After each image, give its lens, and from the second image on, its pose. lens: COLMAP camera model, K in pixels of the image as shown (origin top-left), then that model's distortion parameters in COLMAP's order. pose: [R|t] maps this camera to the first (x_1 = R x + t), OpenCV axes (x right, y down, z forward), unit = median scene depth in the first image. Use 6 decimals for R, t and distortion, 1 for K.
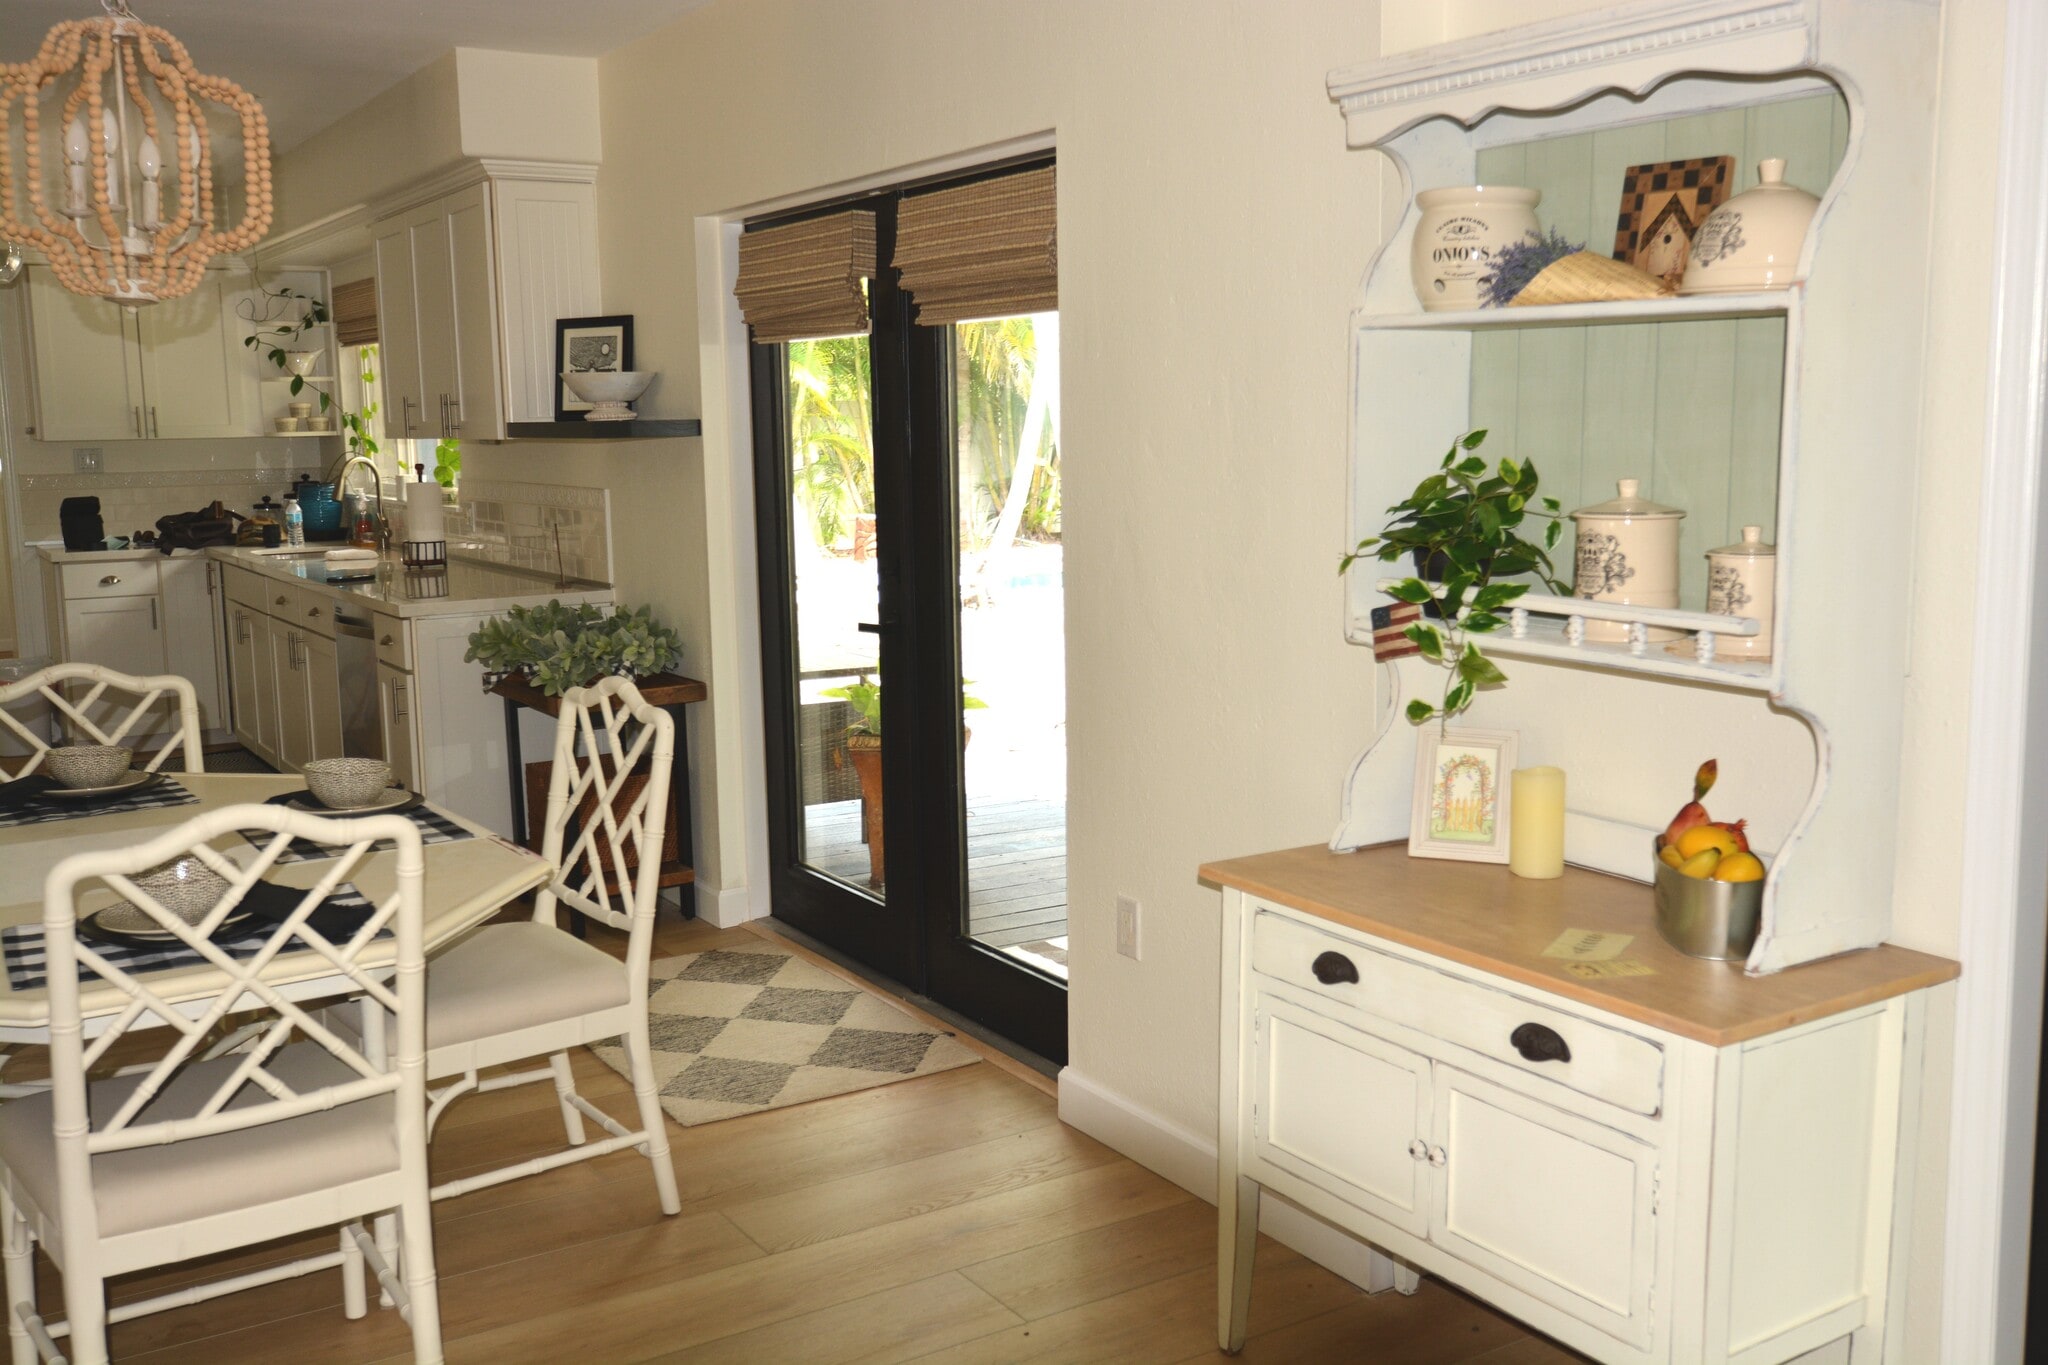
lens RADIAL K [[1888.6, 0, 1020.9], [0, 1888.6, 668.3], [0, 0, 1]] dist [0.004704, 0.000000]
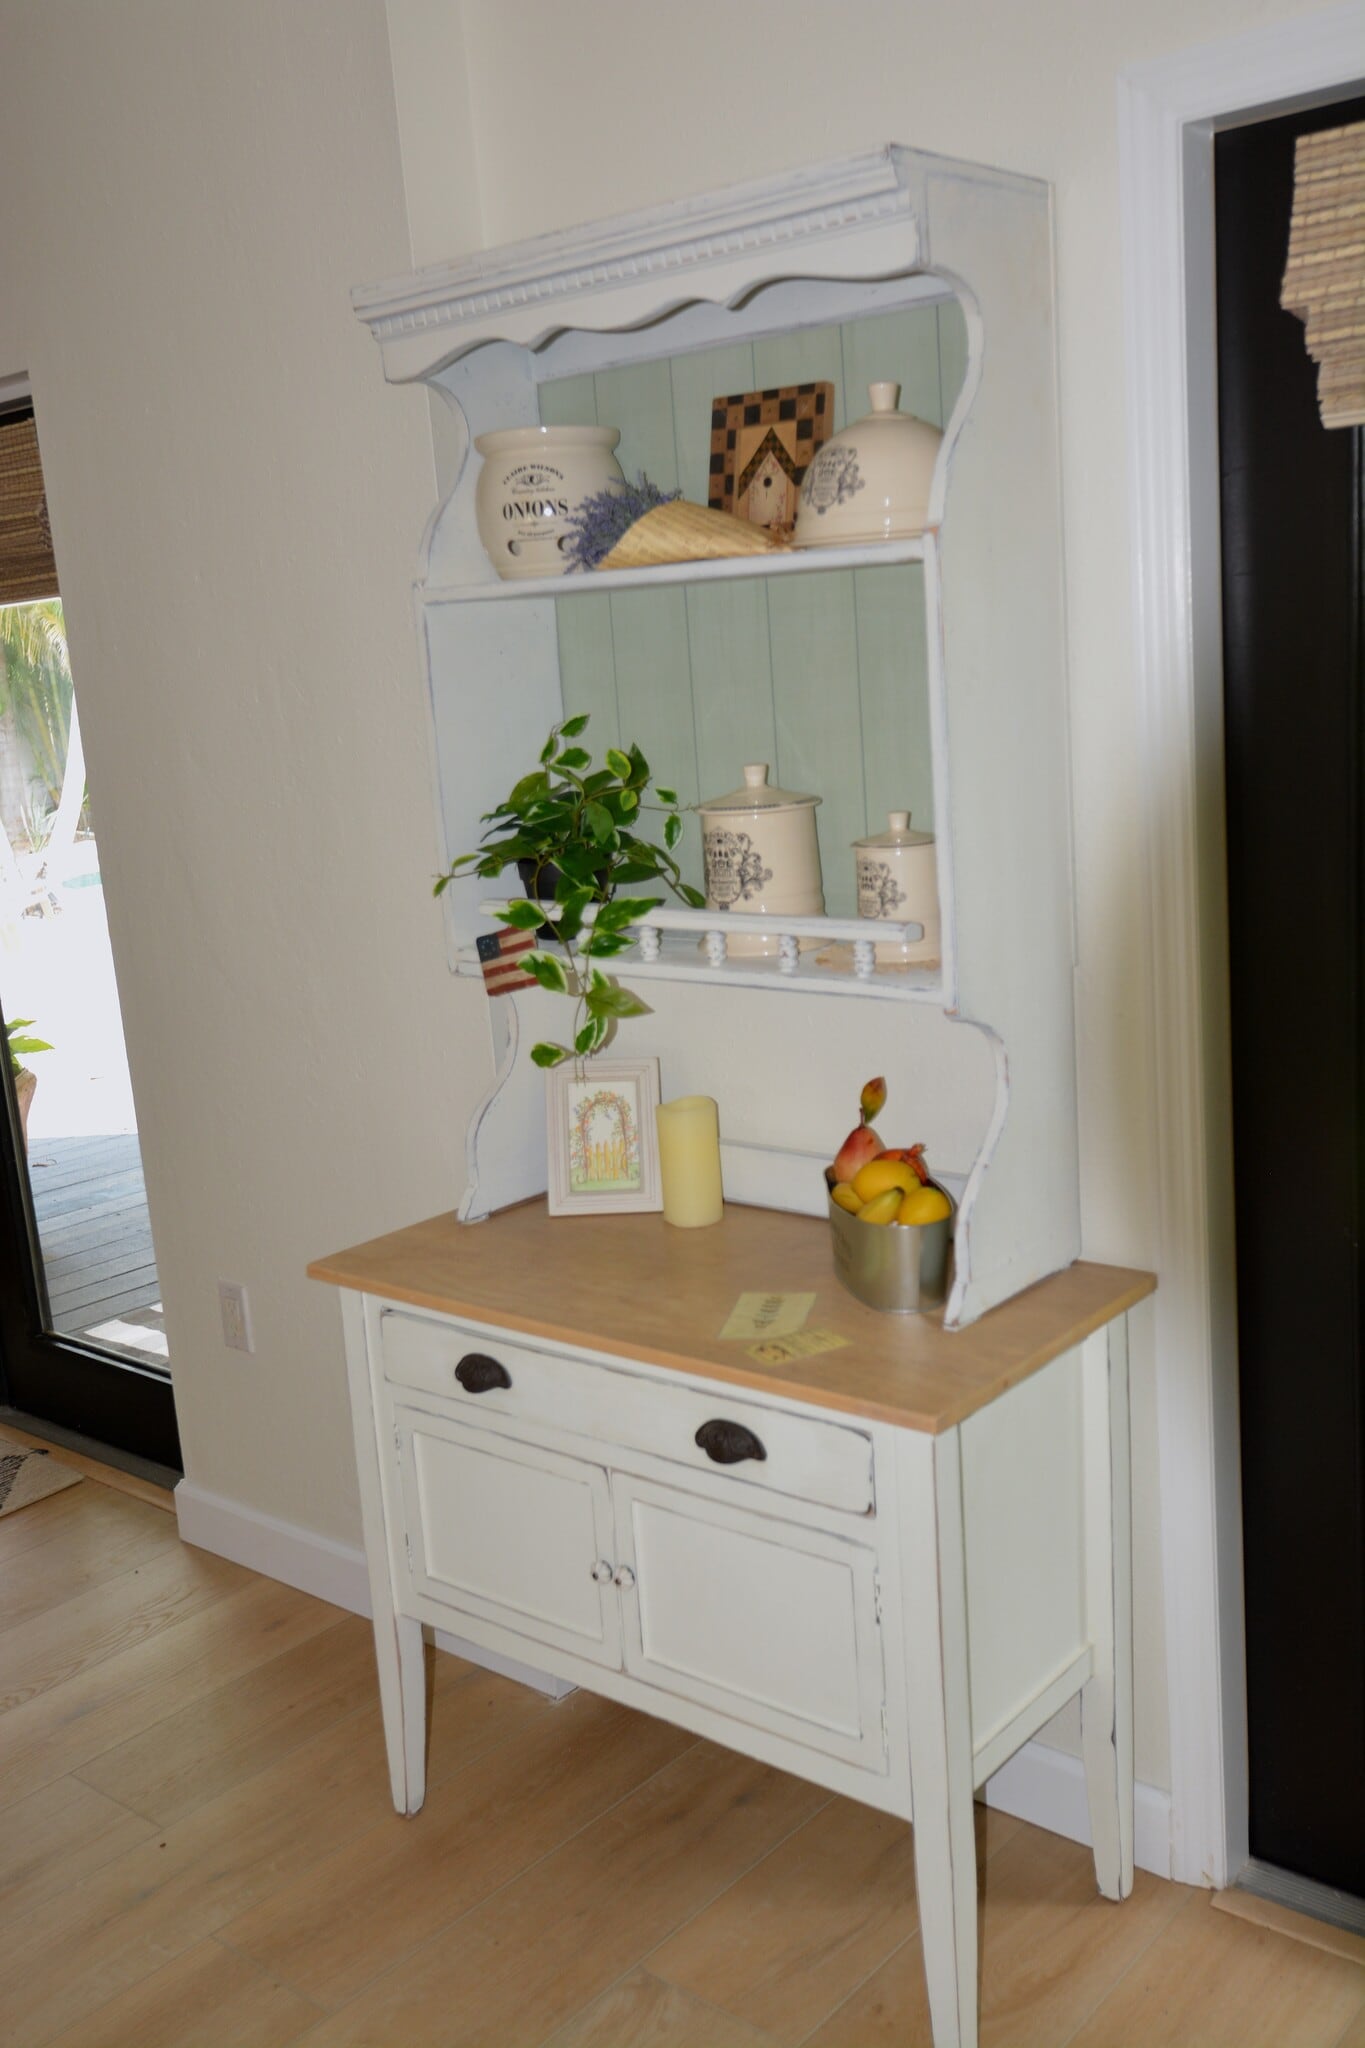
lens RADIAL K [[1888.6, 0, 673.9], [0, 1888.6, 1031.6], [0, 0, 1]] dist [0.004704, 0.000000]
pose [[0.952695, -0.118420, 0.279909, 0.030621], [0.103144, 0.992288, 0.068746, -0.041868], [-0.285892, -0.036623, 0.957562, 0.177184]]
